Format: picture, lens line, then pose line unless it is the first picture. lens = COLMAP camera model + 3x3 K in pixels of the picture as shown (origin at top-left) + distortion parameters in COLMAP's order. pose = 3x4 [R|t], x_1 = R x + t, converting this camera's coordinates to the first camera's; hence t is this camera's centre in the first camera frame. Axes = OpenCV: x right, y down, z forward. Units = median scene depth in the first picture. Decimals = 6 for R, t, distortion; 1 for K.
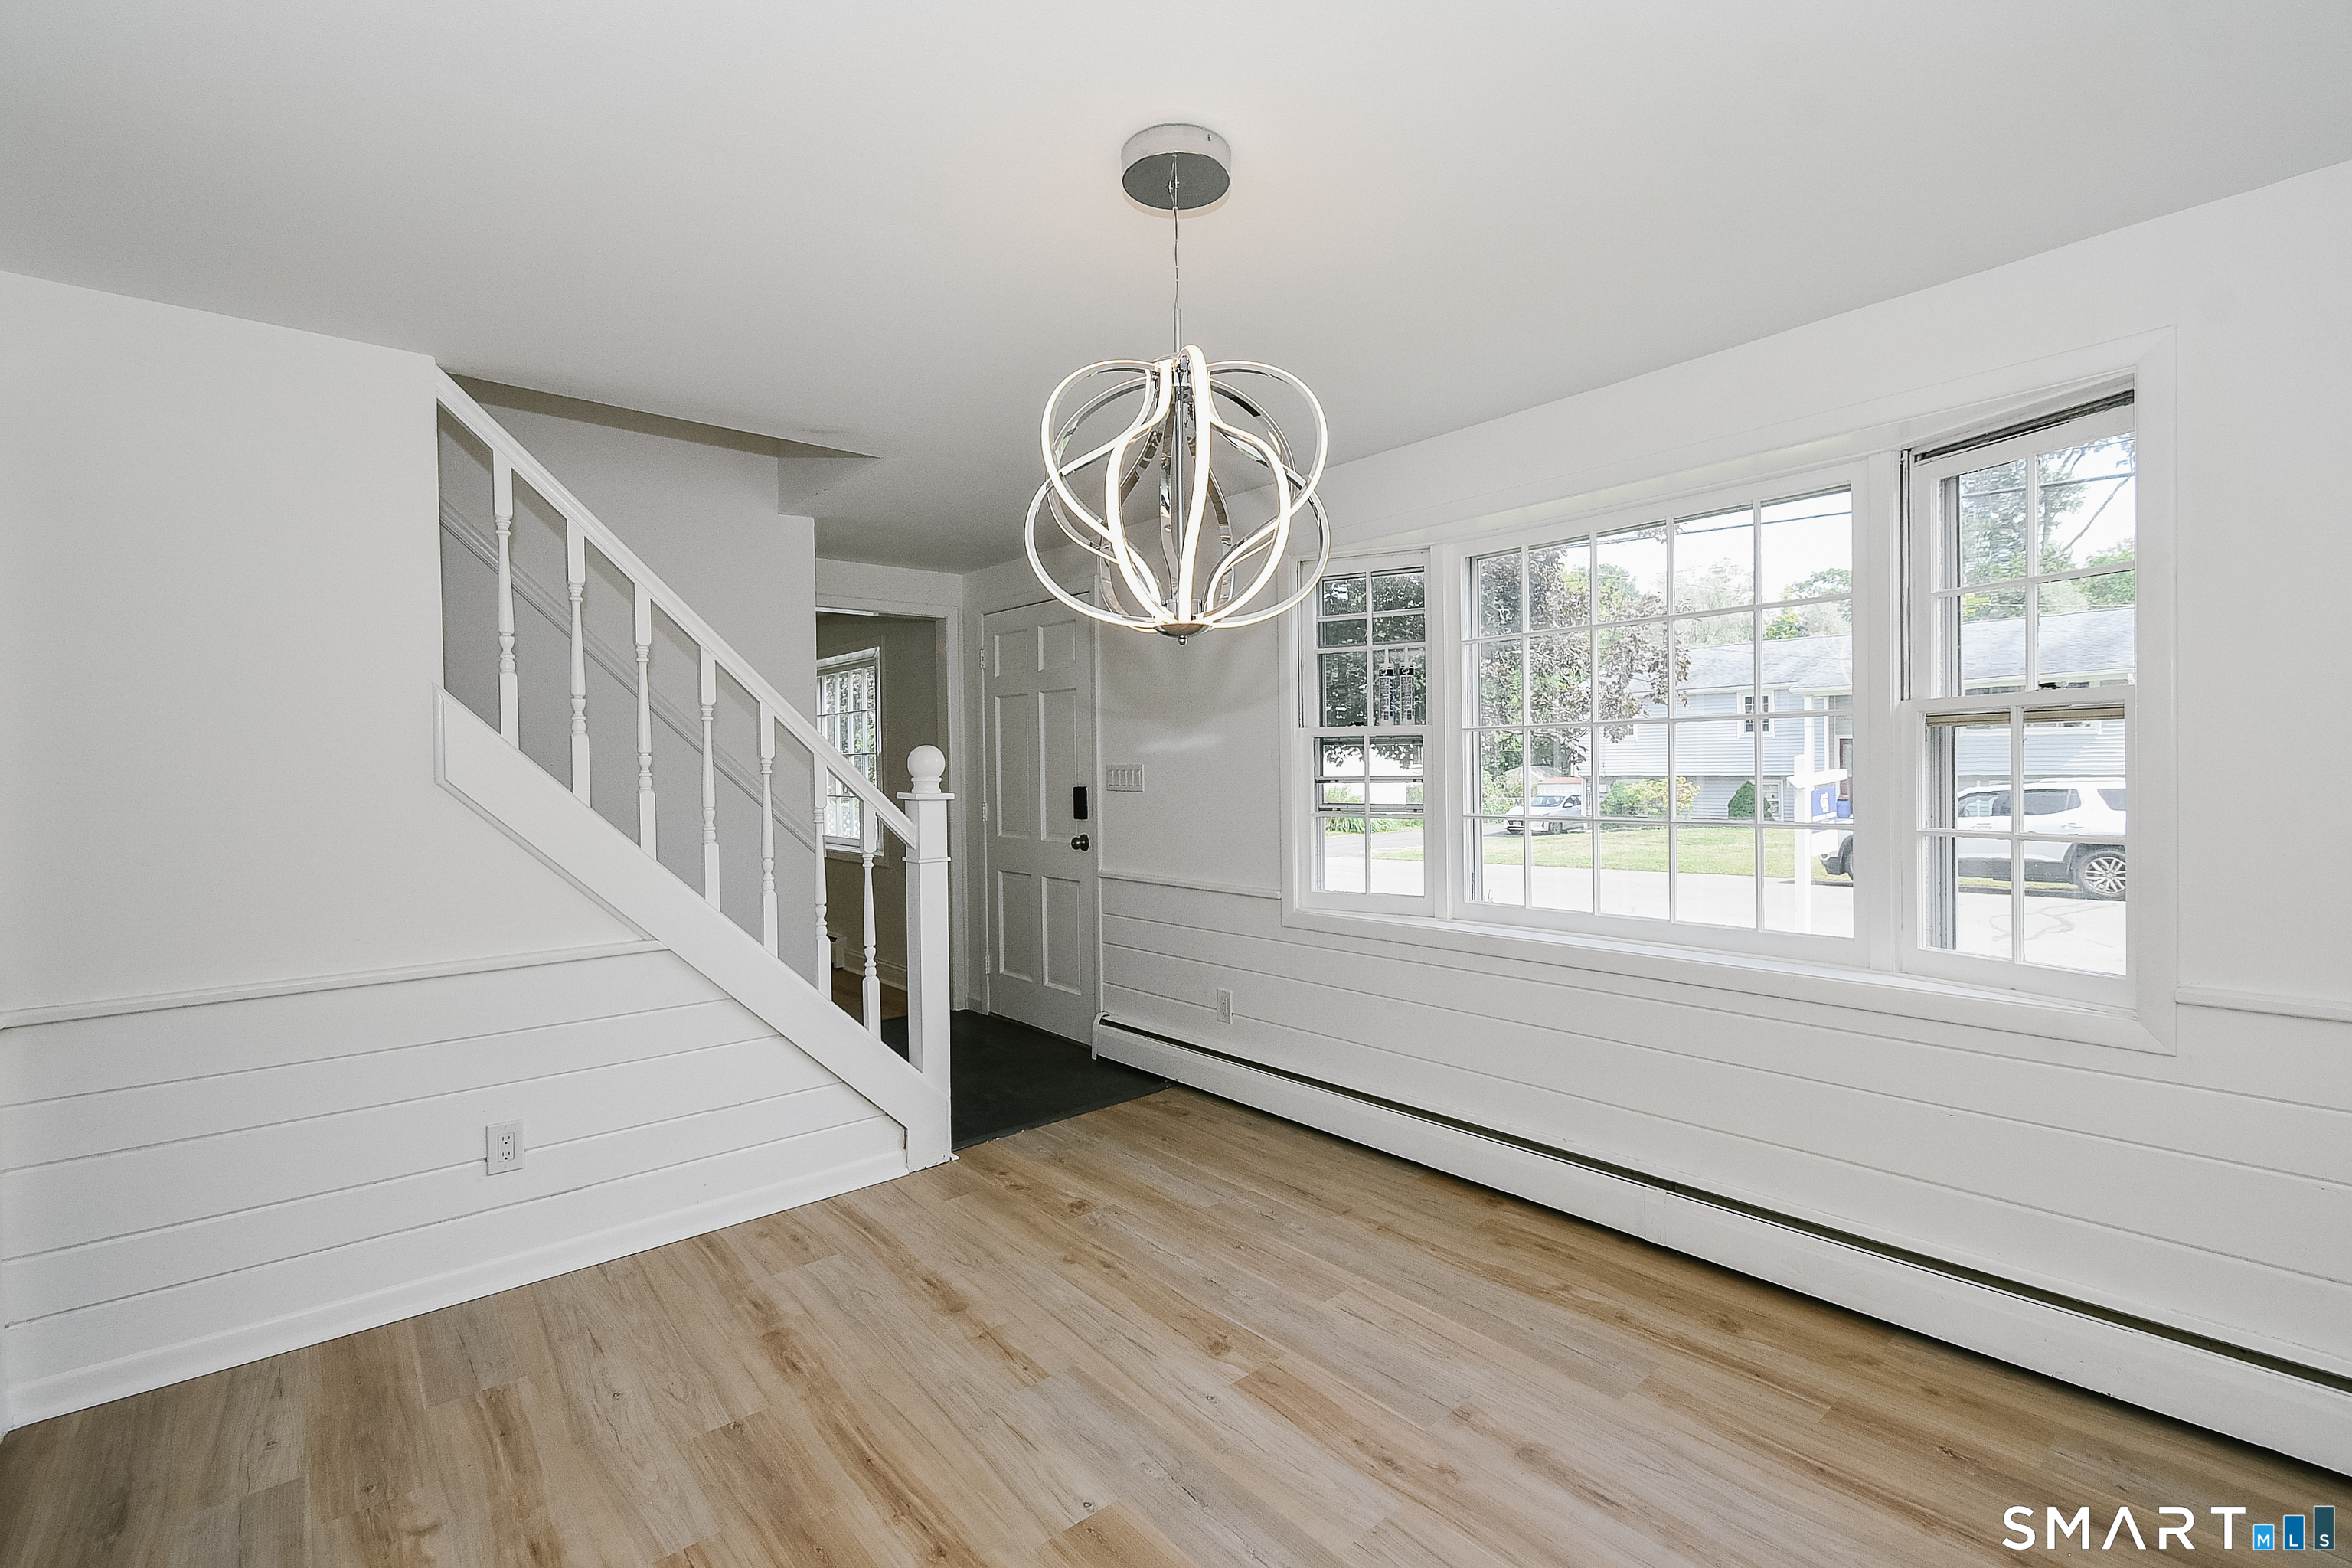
lens RADIAL K [[1029.8, 0, 1167.2], [0, 1029.8, 778.3], [0, 0, 1]] dist [0.010649, -0.005904]
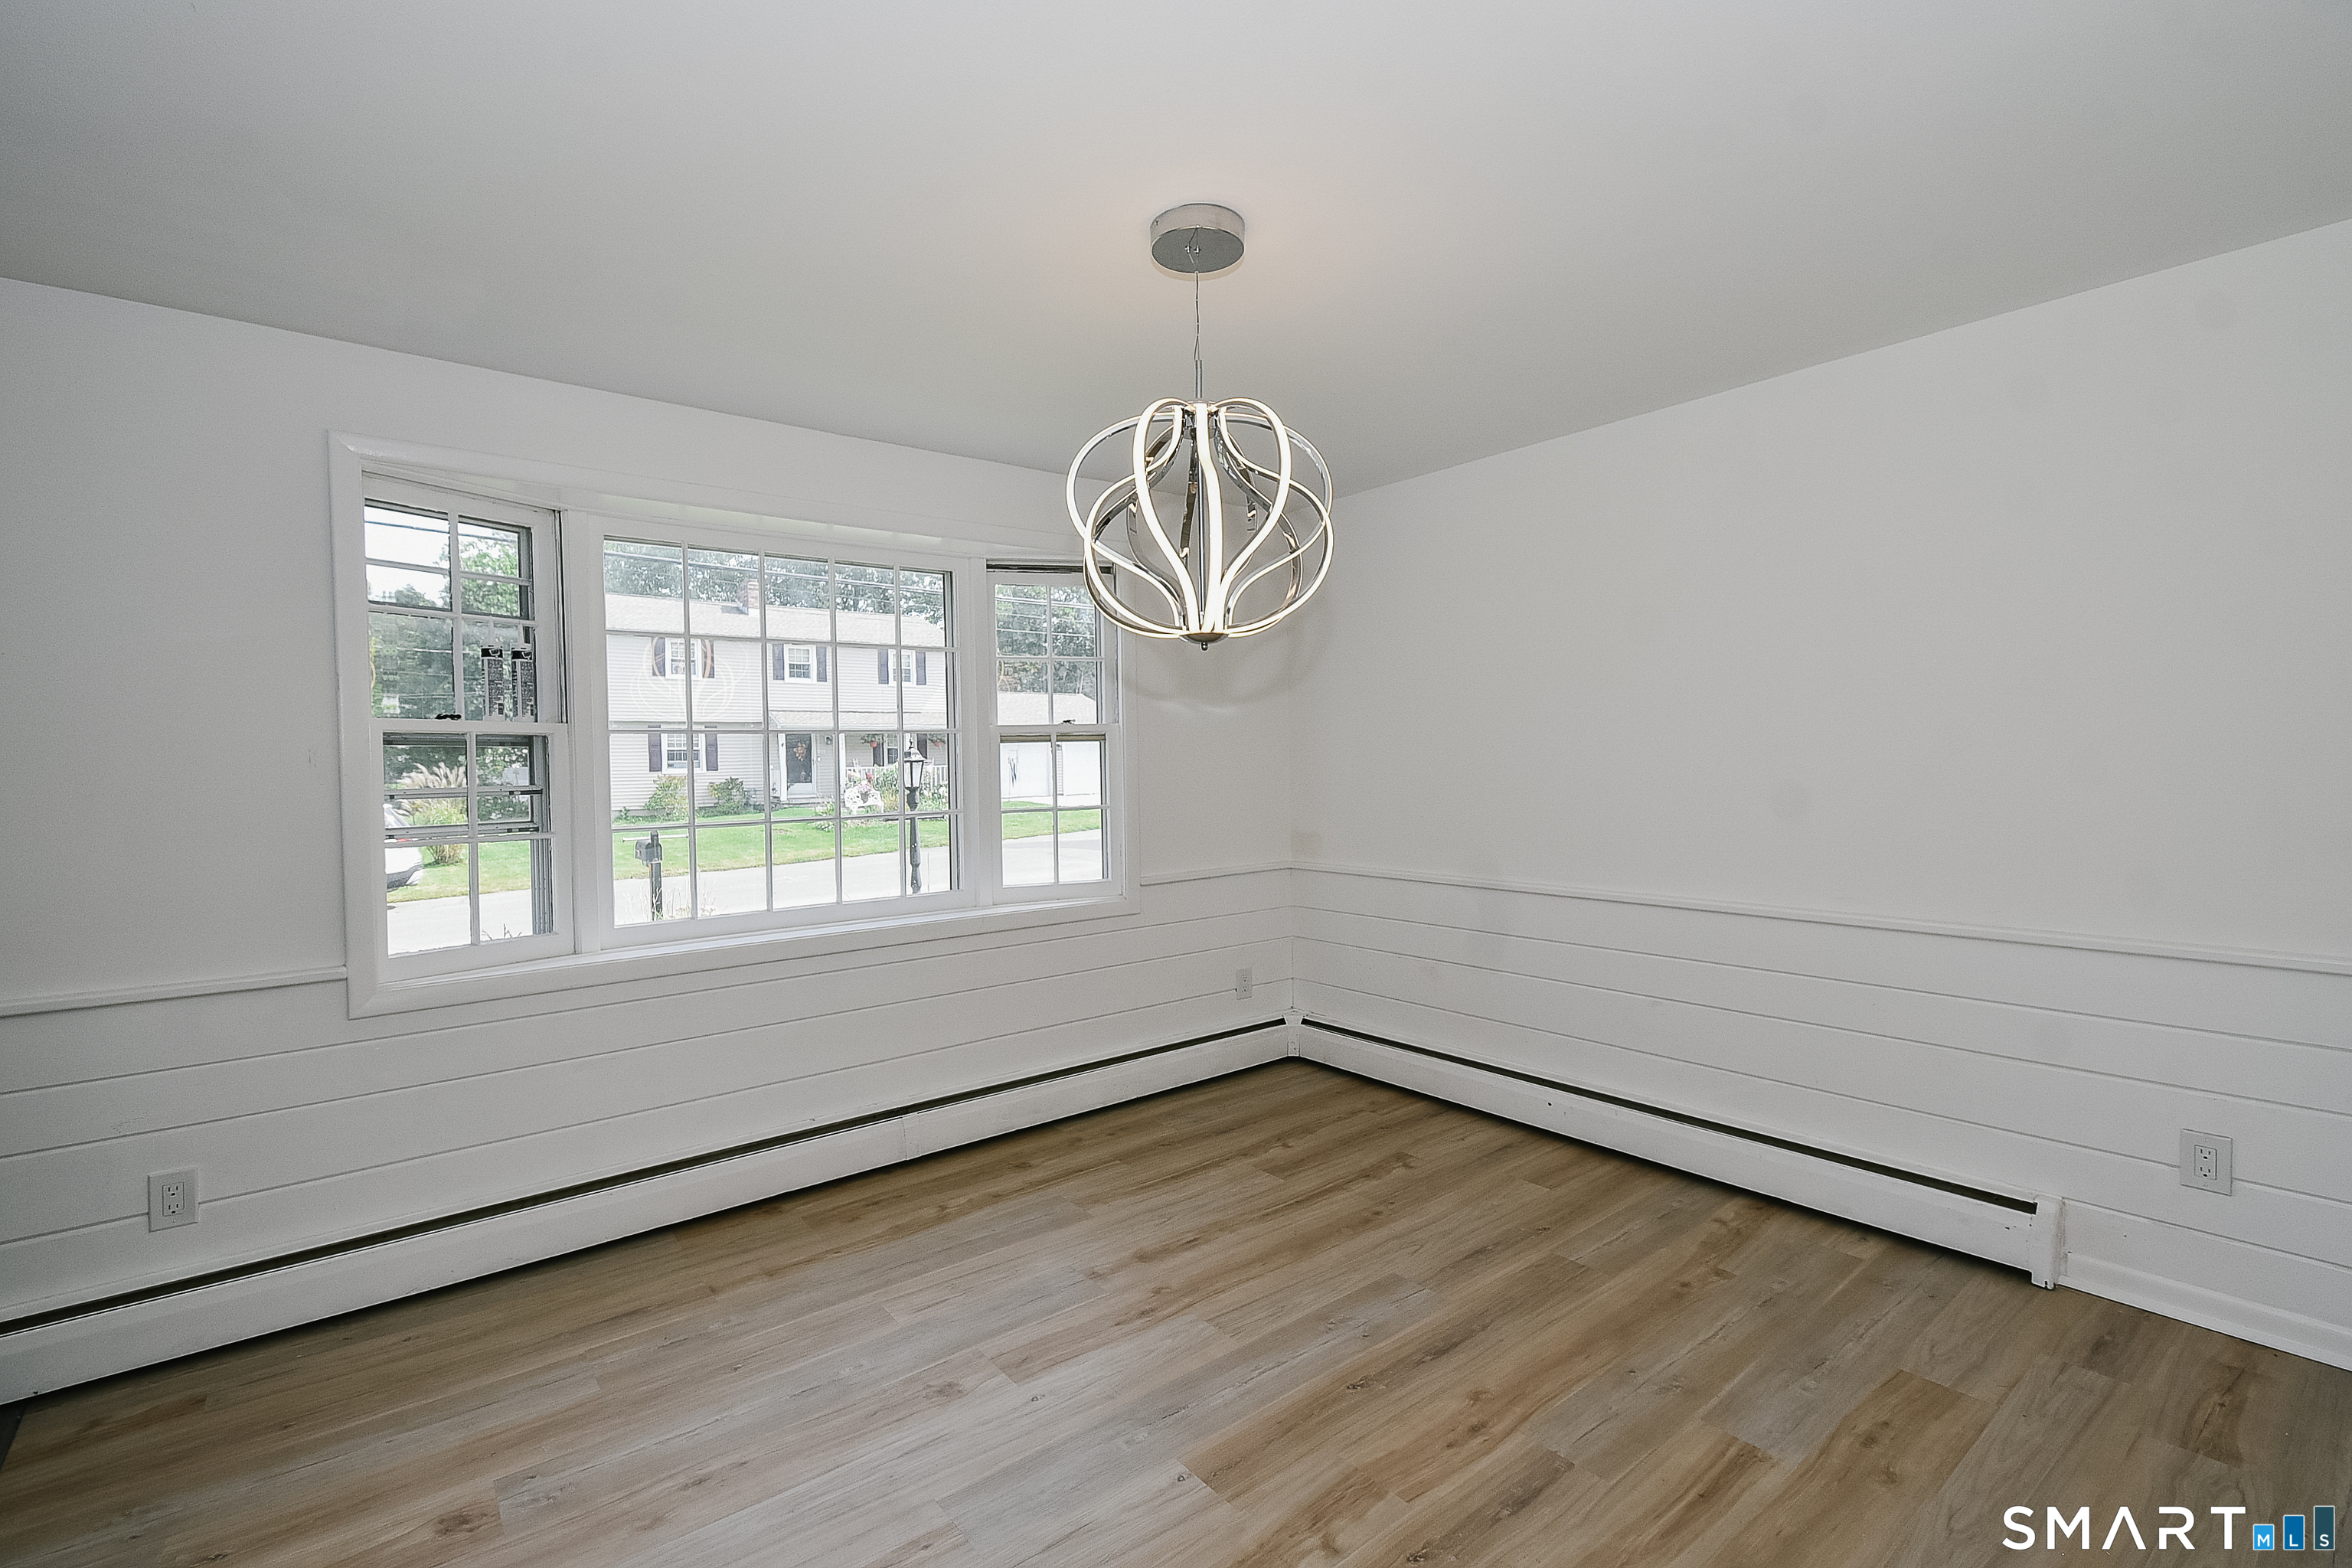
lens RADIAL K [[1029.8, 0, 1167.2], [0, 1029.8, 778.3], [0, 0, 1]] dist [0.010649, -0.005904]
pose [[0.031911, 0.000795, 0.999490, -0.926509], [0.026417, 0.999650, -0.001639, 0.012869], [-0.999142, 0.026455, 0.031879, 0.815062]]
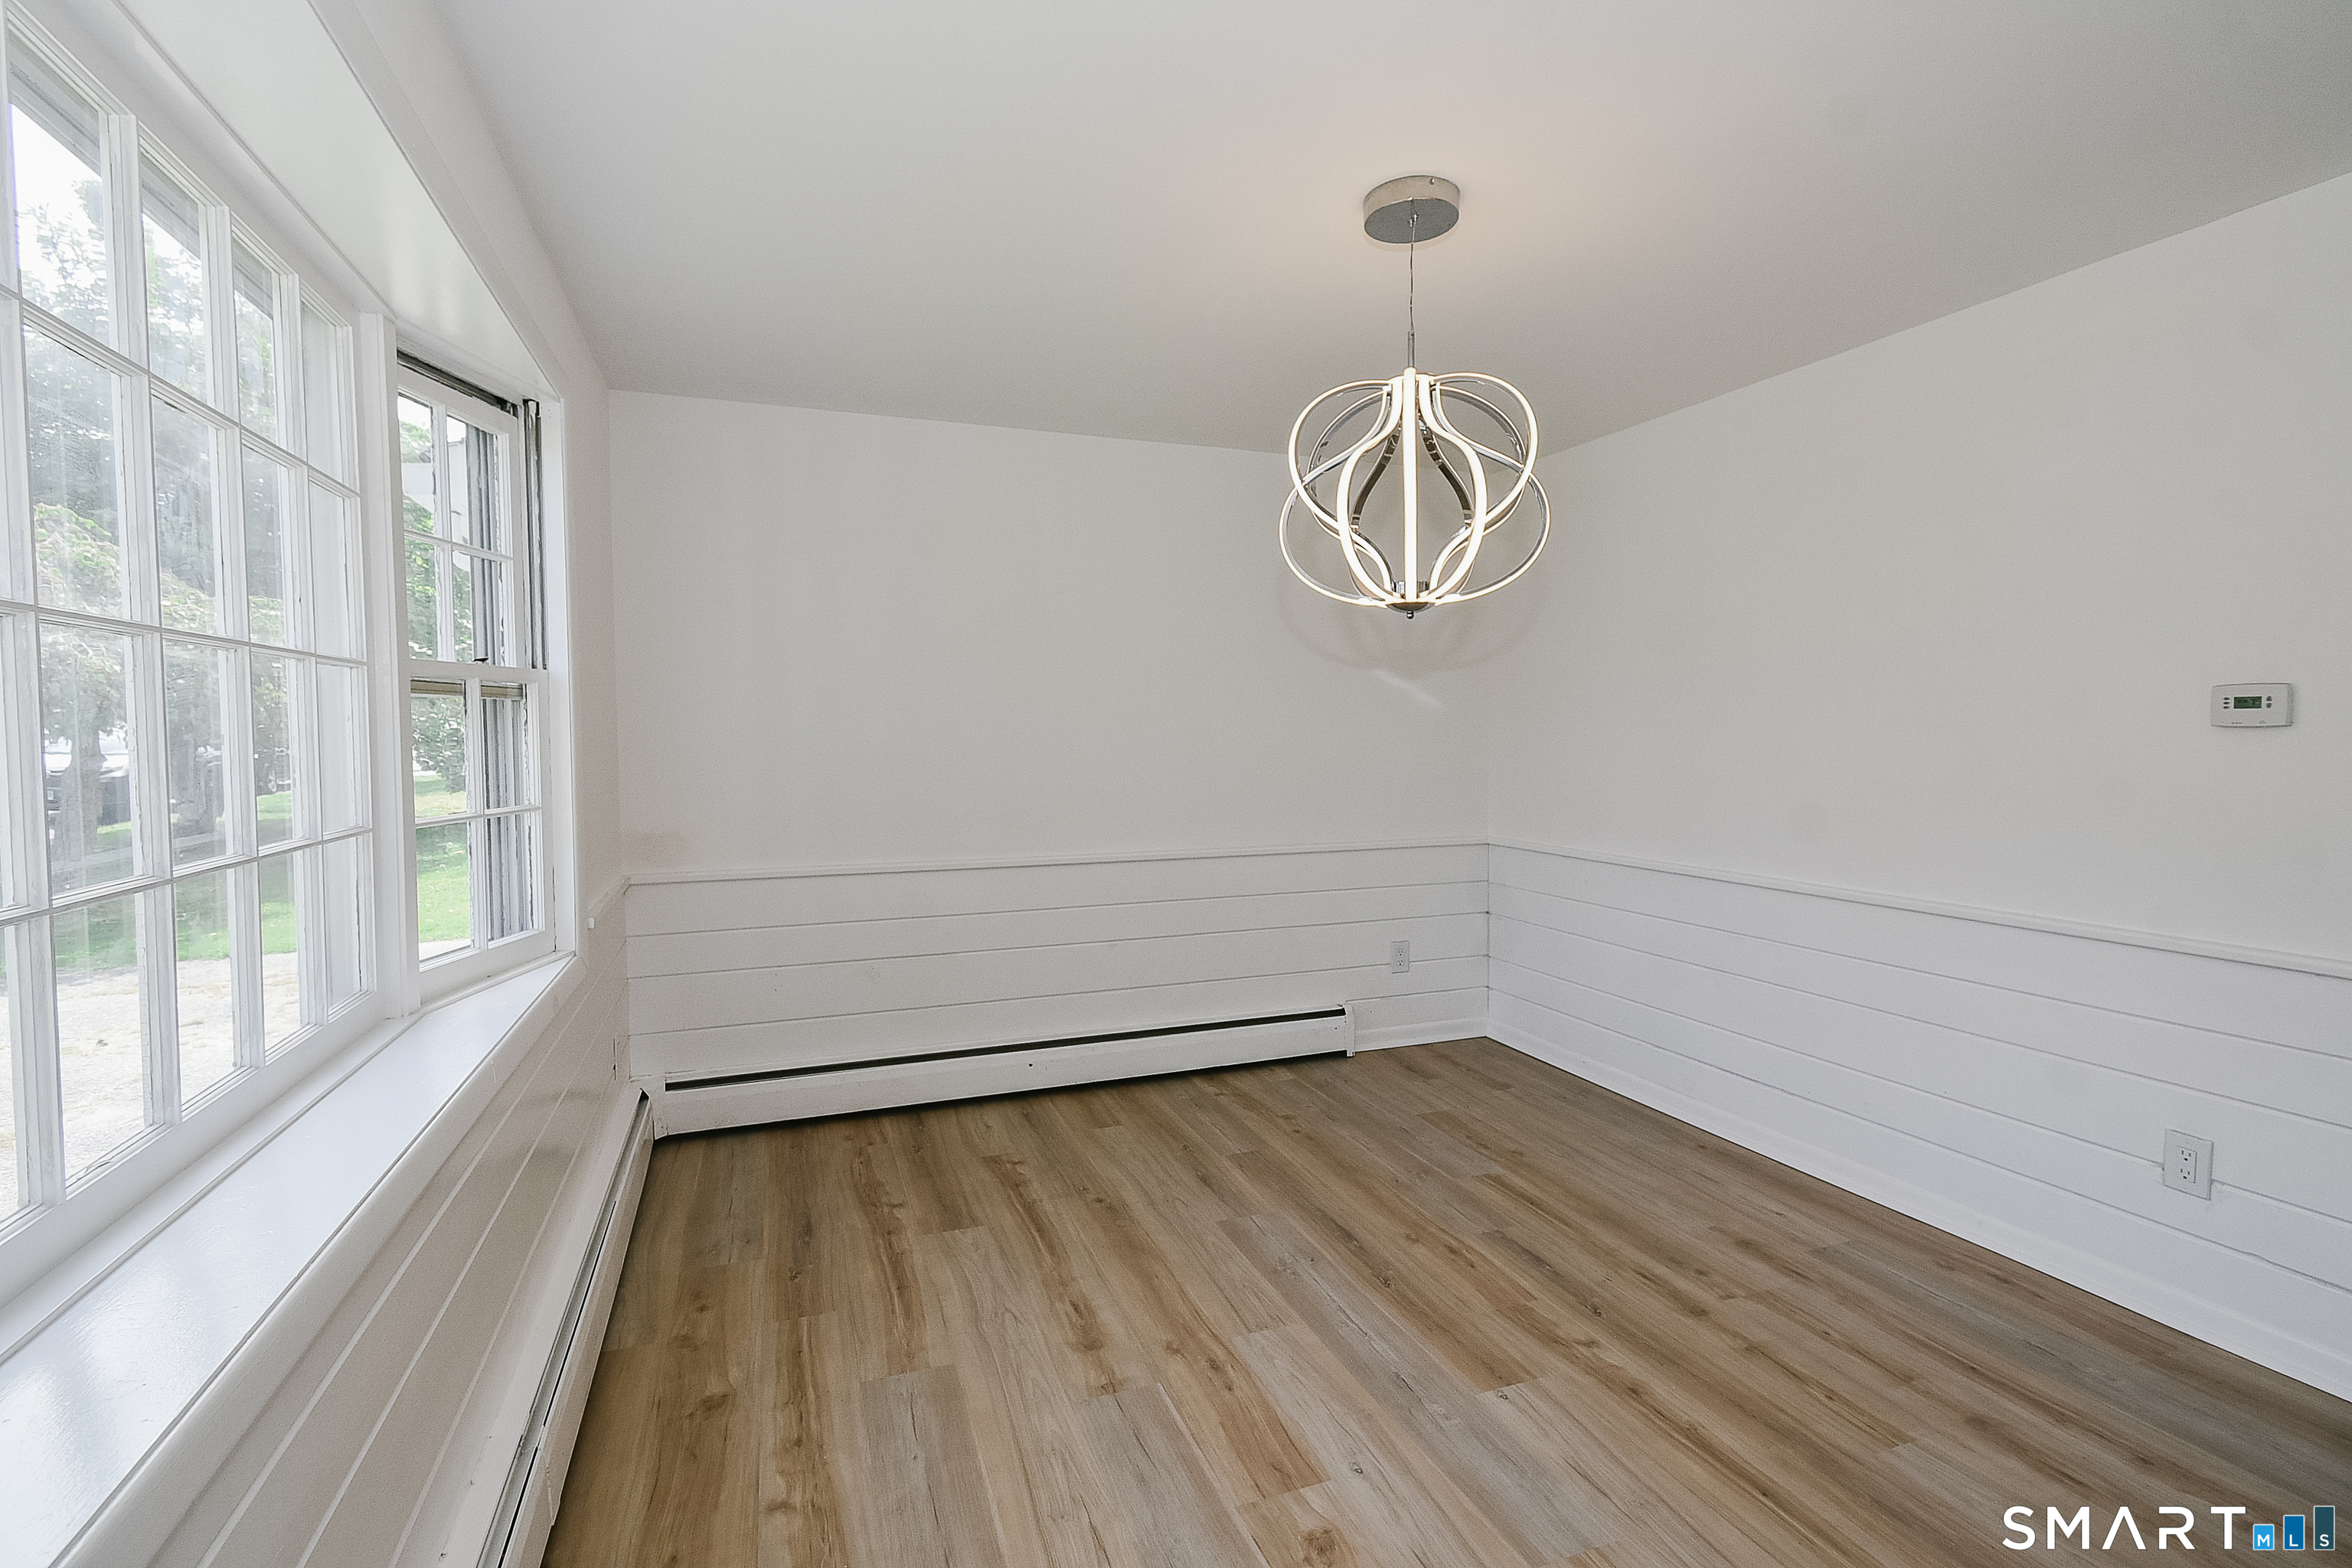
lens RADIAL K [[1063.4, 0, 1168.6], [0, 1063.4, 779.4], [0, 0, 1]] dist [0.009775, -0.004909]
pose [[-0.940894, 0.006331, 0.338641, -0.109919], [0.023435, 0.998646, 0.046441, -0.008670], [-0.337889, 0.051632, -0.939769, 1.816648]]
